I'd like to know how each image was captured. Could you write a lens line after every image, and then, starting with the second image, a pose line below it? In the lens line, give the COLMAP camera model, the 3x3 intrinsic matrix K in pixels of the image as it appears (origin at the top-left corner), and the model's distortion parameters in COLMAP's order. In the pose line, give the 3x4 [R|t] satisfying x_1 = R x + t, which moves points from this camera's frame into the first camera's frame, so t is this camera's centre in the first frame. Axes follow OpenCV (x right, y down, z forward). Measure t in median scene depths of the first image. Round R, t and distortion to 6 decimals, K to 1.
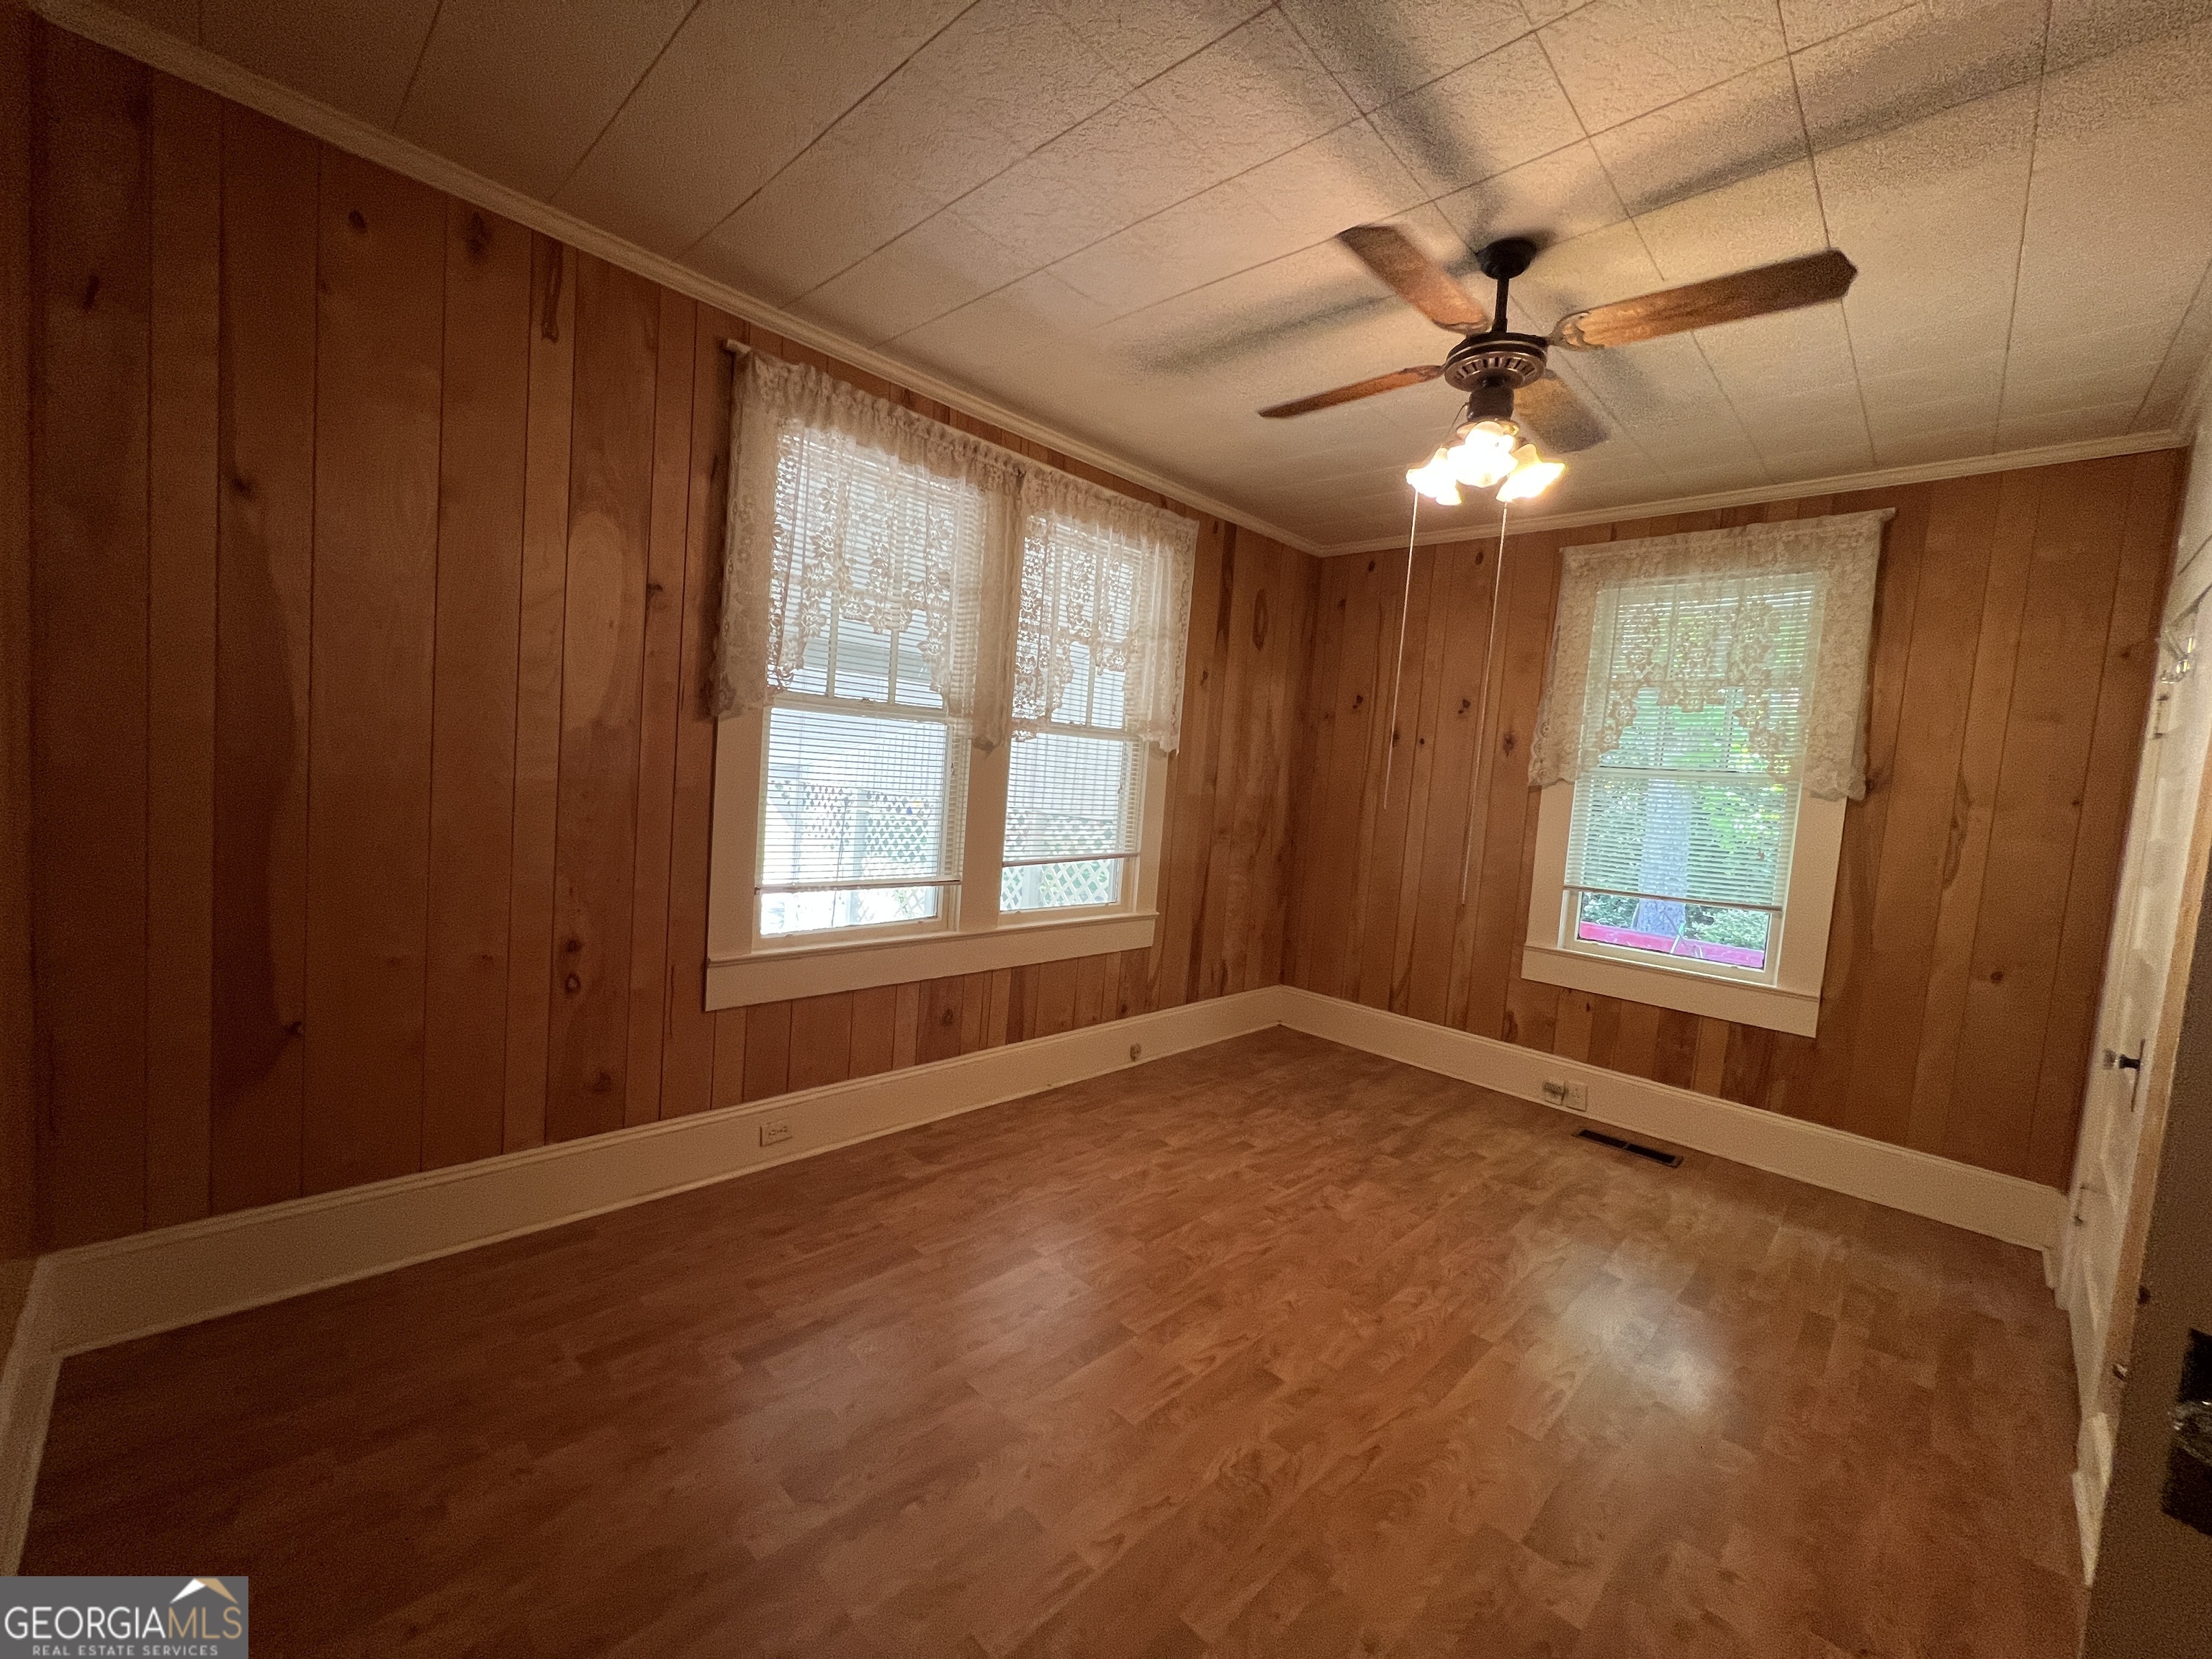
lens RADIAL K [[886.5, 0, 1105.2], [0, 886.5, 827.1], [0, 0, 1]] dist [-0.003084, 0.001226]
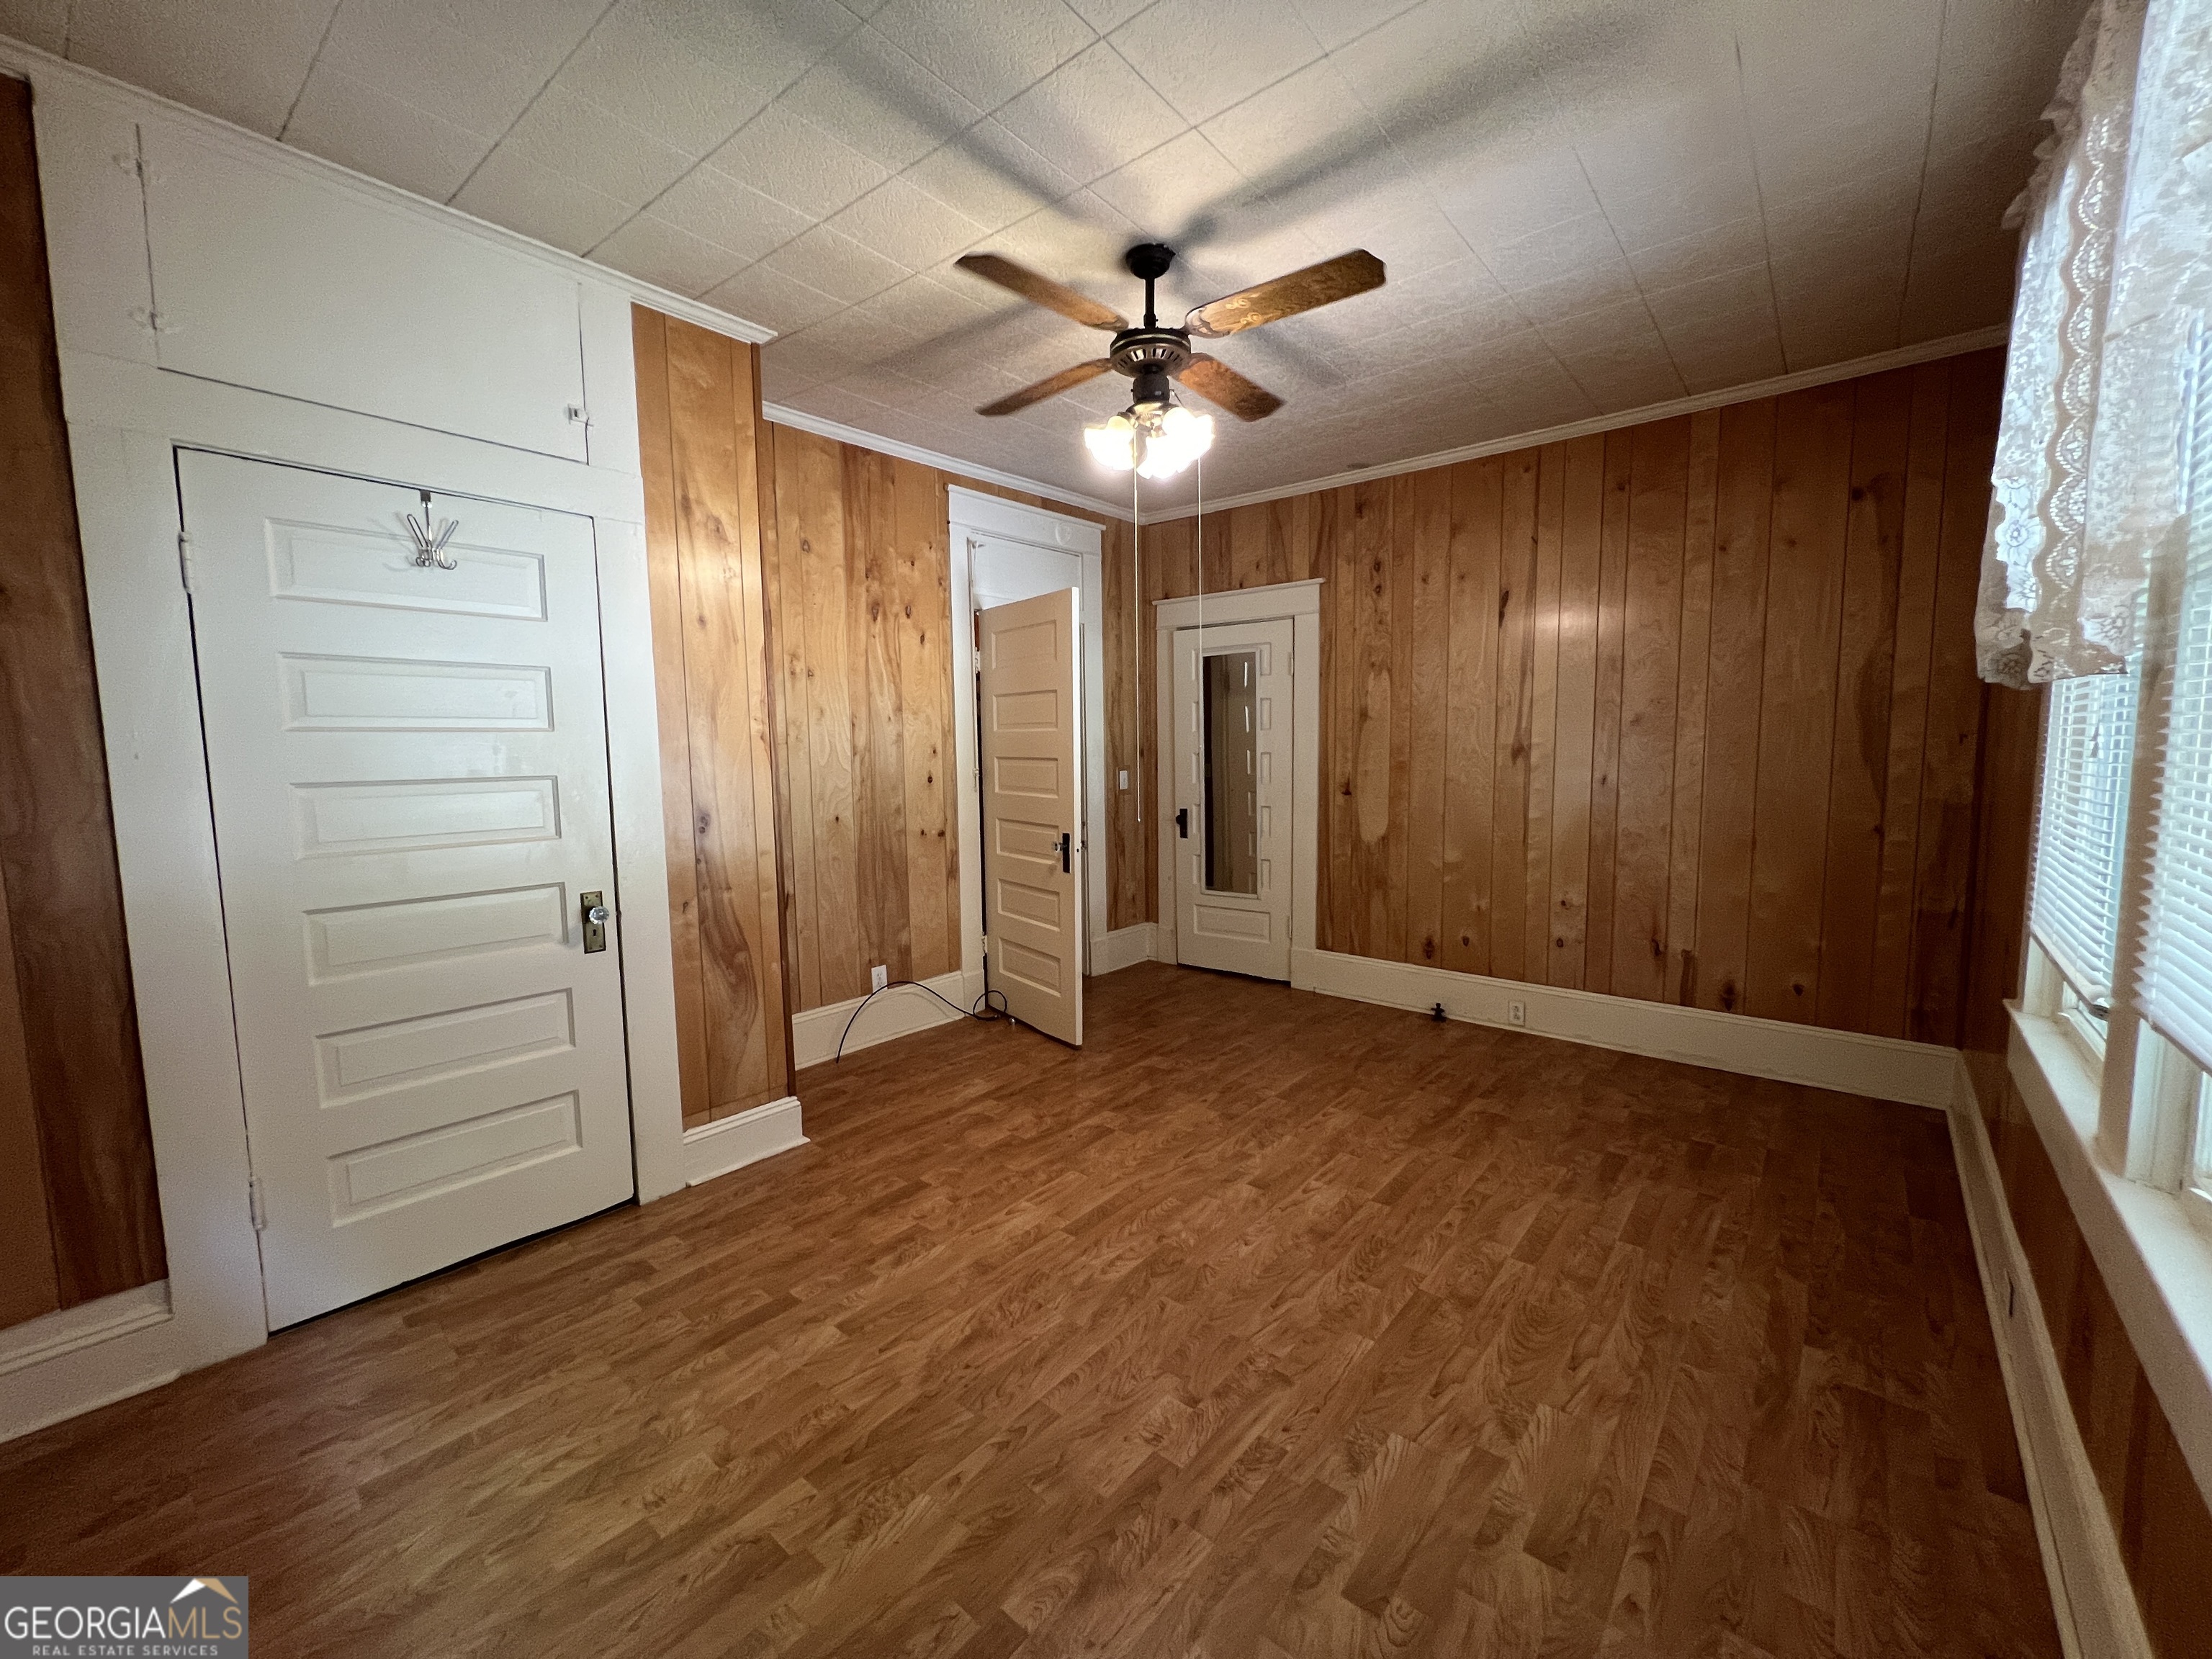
lens RADIAL K [[886.5, 0, 1105.2], [0, 886.5, 827.1], [0, 0, 1]] dist [-0.003084, 0.001226]
pose [[-0.995045, -0.056368, -0.081897, 0.421141], [-0.068916, 0.984788, 0.159510, -0.071614], [0.071660, 0.164364, -0.983793, 1.679351]]
